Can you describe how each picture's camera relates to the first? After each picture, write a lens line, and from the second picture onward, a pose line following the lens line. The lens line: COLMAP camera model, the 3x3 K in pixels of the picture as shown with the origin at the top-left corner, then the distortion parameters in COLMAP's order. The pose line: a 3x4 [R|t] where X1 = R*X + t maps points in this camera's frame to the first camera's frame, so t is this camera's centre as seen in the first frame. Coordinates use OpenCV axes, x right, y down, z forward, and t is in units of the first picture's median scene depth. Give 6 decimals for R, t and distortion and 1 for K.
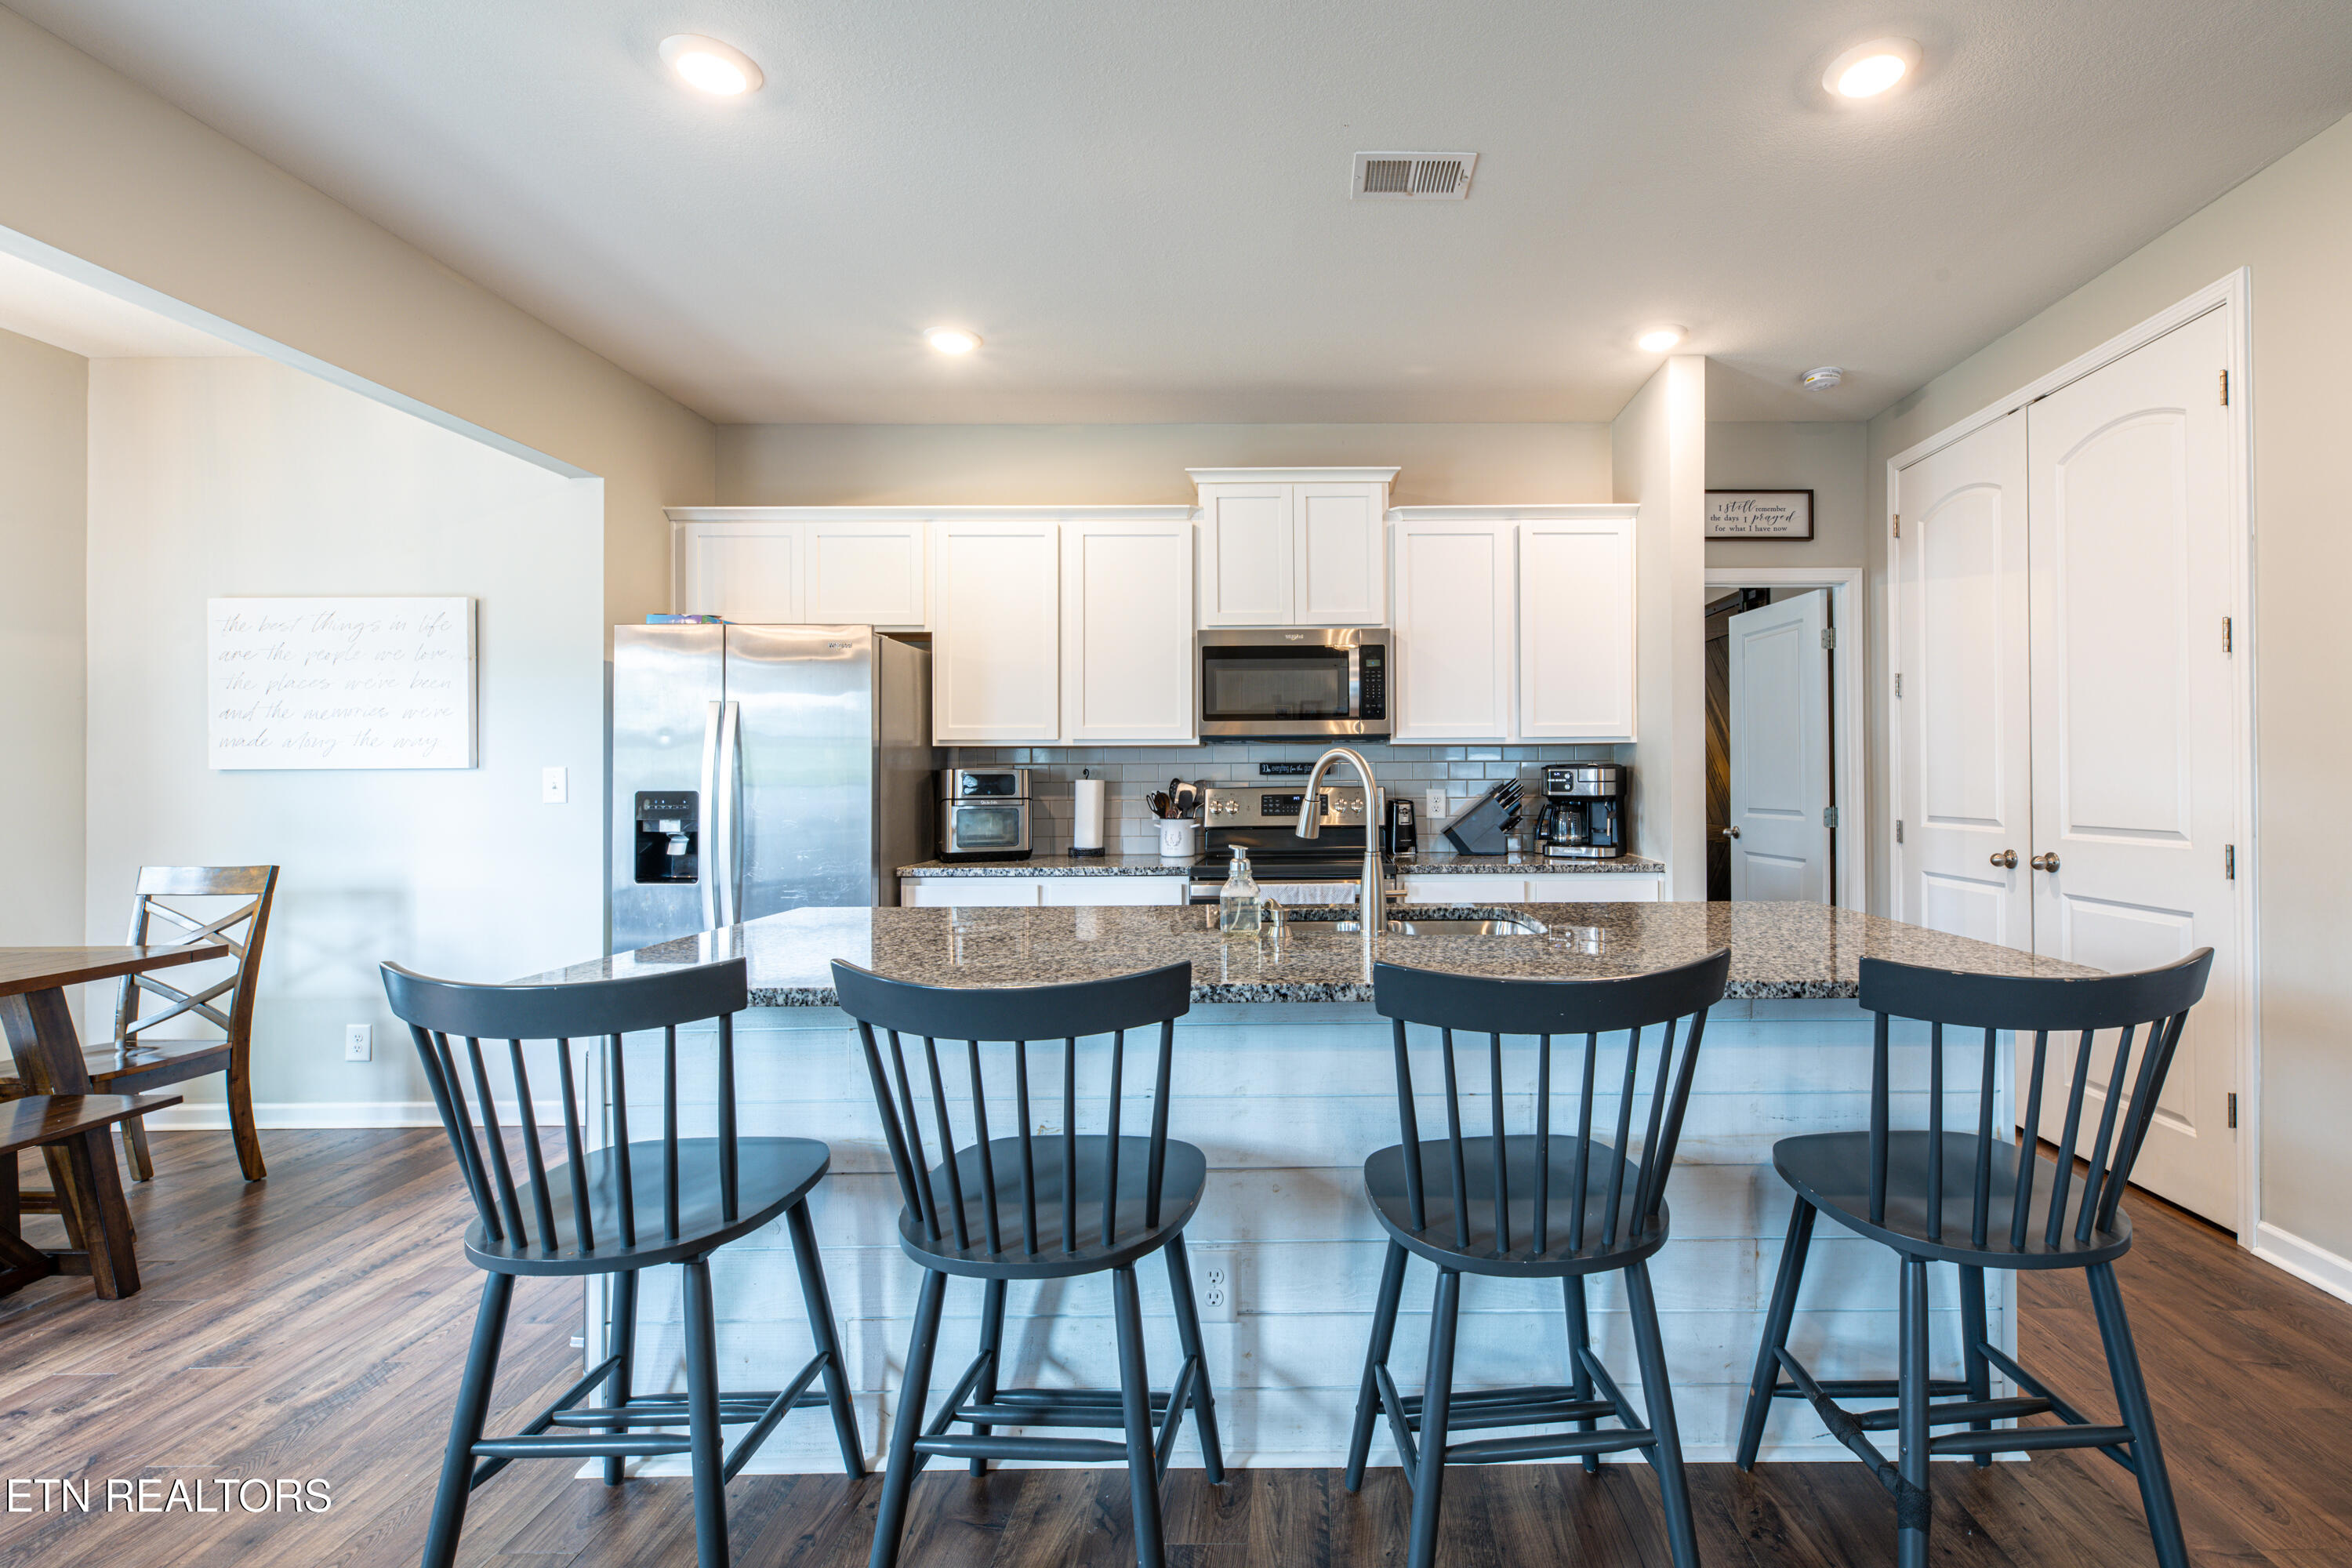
lens RADIAL K [[1022.9, 0, 1294.1], [0, 1022.9, 768.0], [0, 0, 1]] dist [-0.000987, -0.000831]
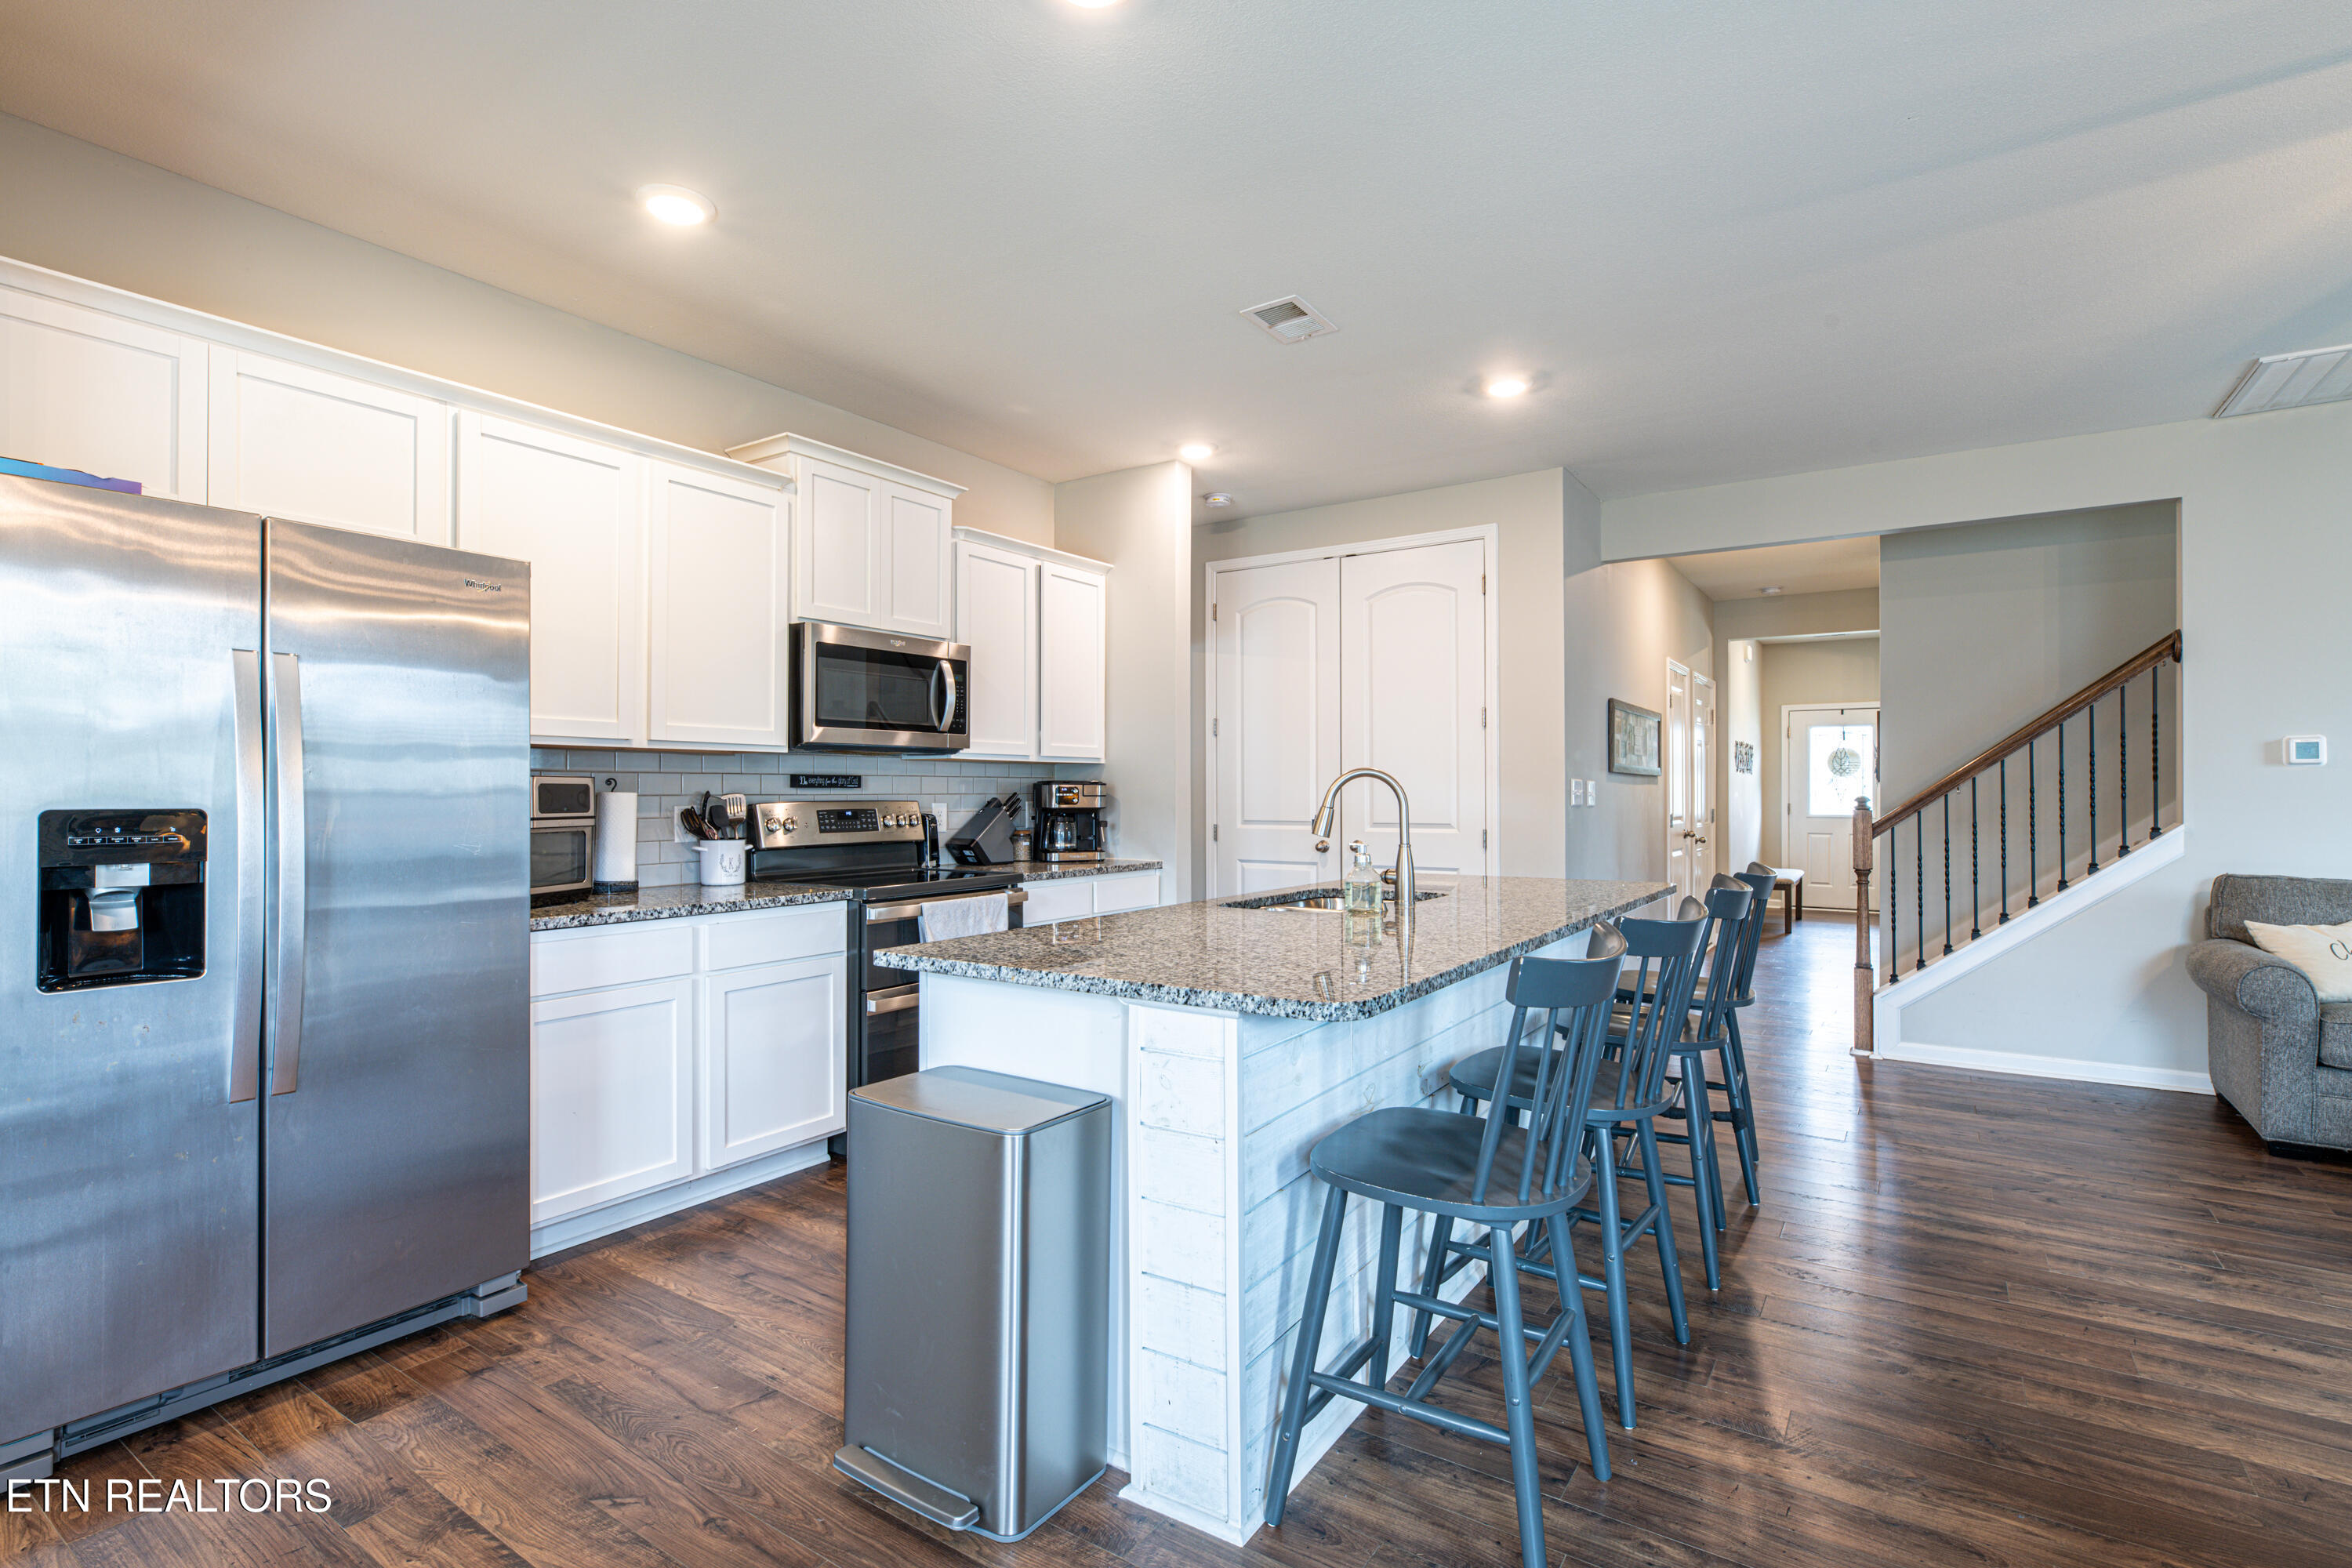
lens RADIAL K [[1100.1, 0, 1176.8], [0, 1100.1, 772.2], [0, 0, 1]] dist [0.001053, 0.000044]
pose [[0.567800, 0.020113, 0.822921, -0.693059], [-0.009505, 0.999795, -0.017877, 0.007736], [-0.823112, 0.002328, 0.567874, 0.207714]]
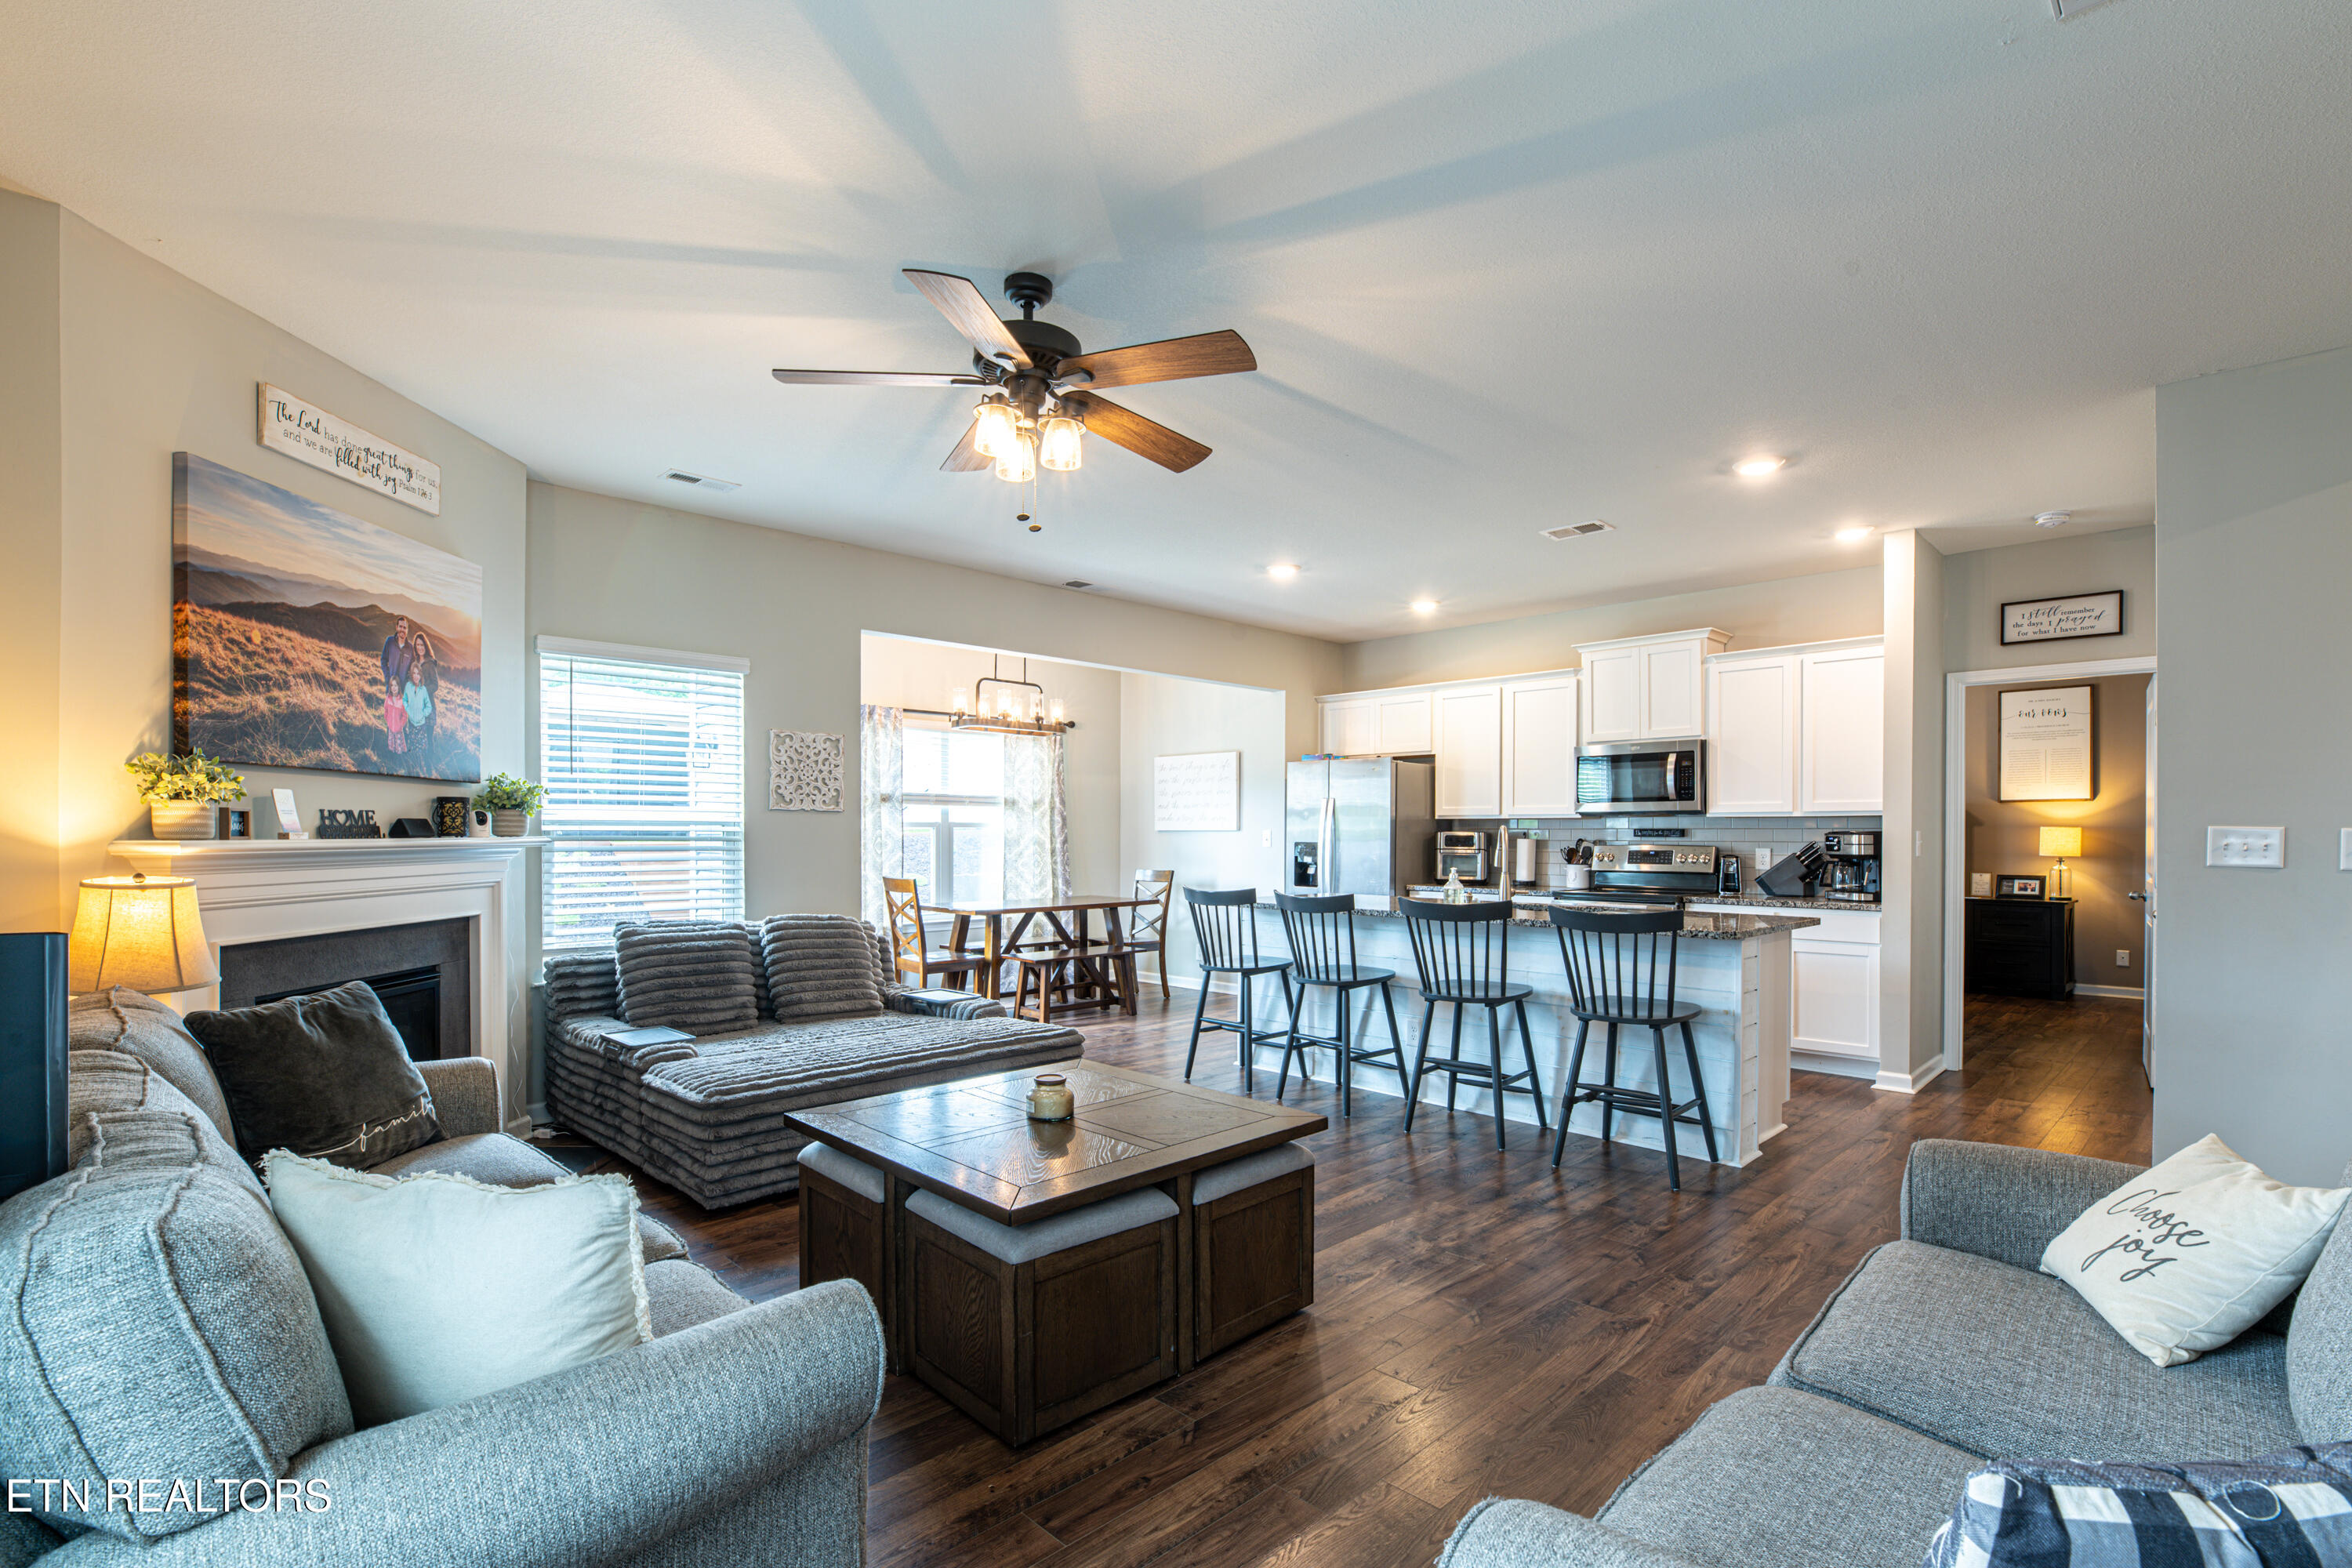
lens RADIAL K [[1073.8, 0, 1191.2], [0, 1073.8, 846.5], [0, 0, 1]] dist [-0.003522, -0.000266]
pose [[0.705409, 0.016089, -0.708618, 0.682186], [-0.002484, 0.999792, 0.020226, -0.010219], [0.708796, -0.012507, 0.705302, -0.624137]]
